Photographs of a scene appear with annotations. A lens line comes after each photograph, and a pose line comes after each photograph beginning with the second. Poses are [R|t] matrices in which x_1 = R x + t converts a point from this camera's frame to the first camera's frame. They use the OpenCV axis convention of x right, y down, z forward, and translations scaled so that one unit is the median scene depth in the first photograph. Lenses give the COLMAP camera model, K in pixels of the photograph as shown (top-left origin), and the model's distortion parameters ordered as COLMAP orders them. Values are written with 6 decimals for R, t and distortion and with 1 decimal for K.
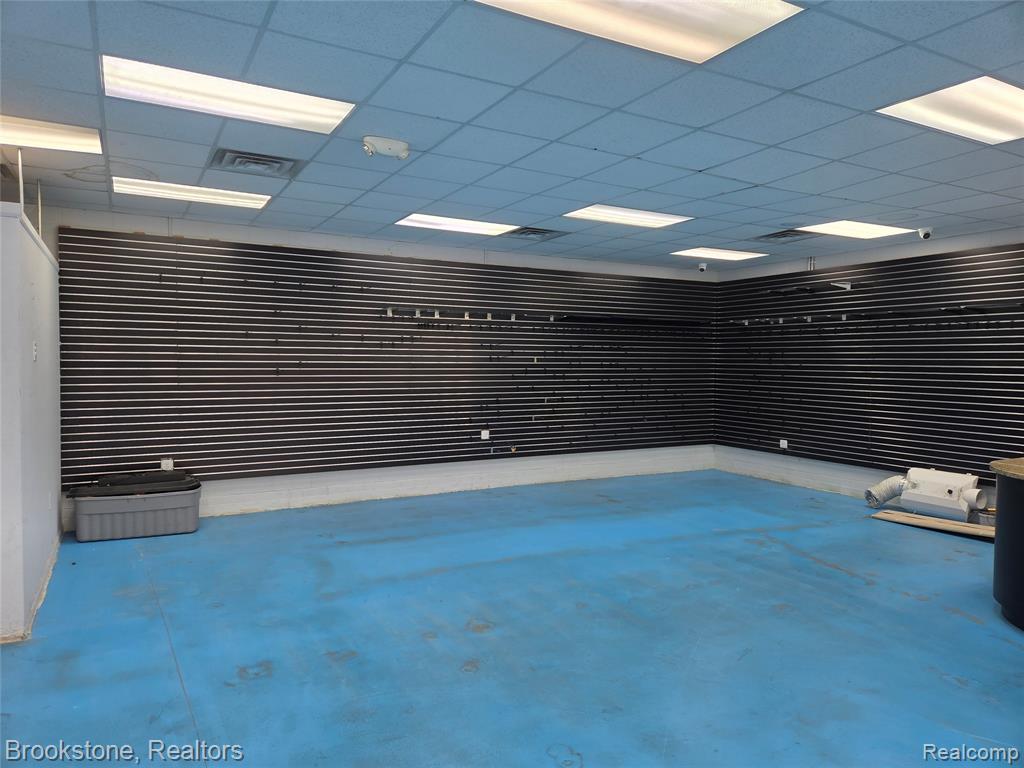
lens RADIAL K [[686.9, 0, 510.2], [0, 686.9, 380.7], [0, 0, 1]] dist [0.073079, -0.062425]
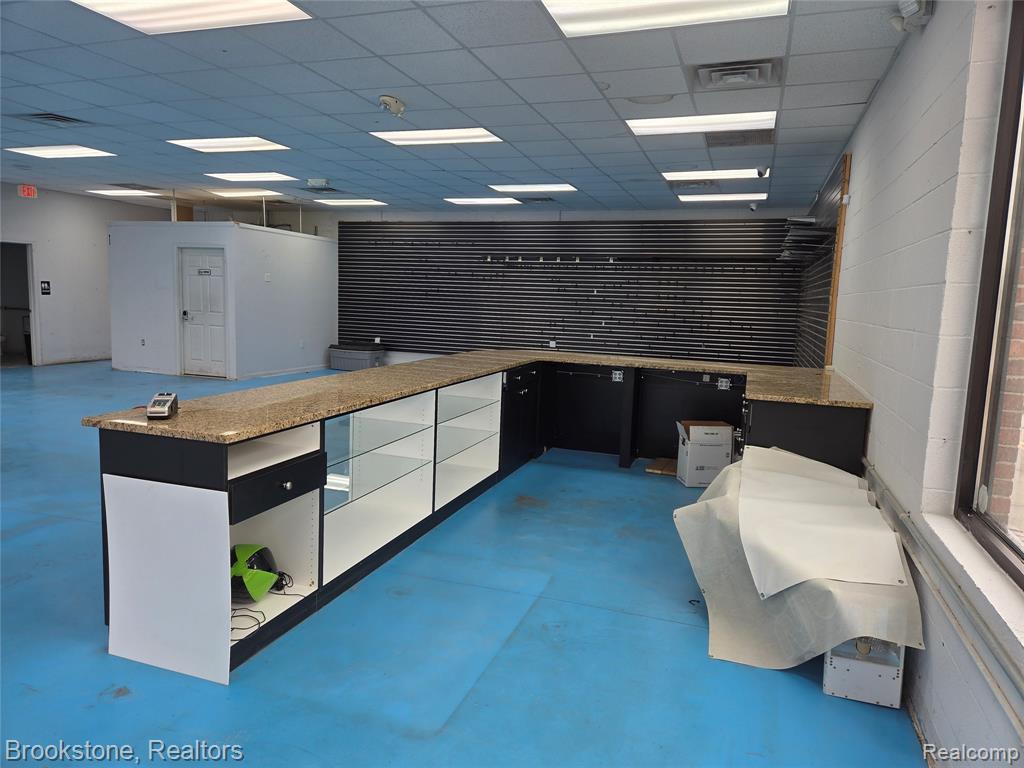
lens RADIAL K [[686.9, 0, 510.2], [0, 686.9, 380.7], [0, 0, 1]] dist [0.073079, -0.062425]
pose [[0.661042, 0.101564, -0.743443, 0.965554], [-0.055032, 0.994691, 0.086956, 0.035577], [0.748328, -0.016568, 0.663122, -0.005548]]
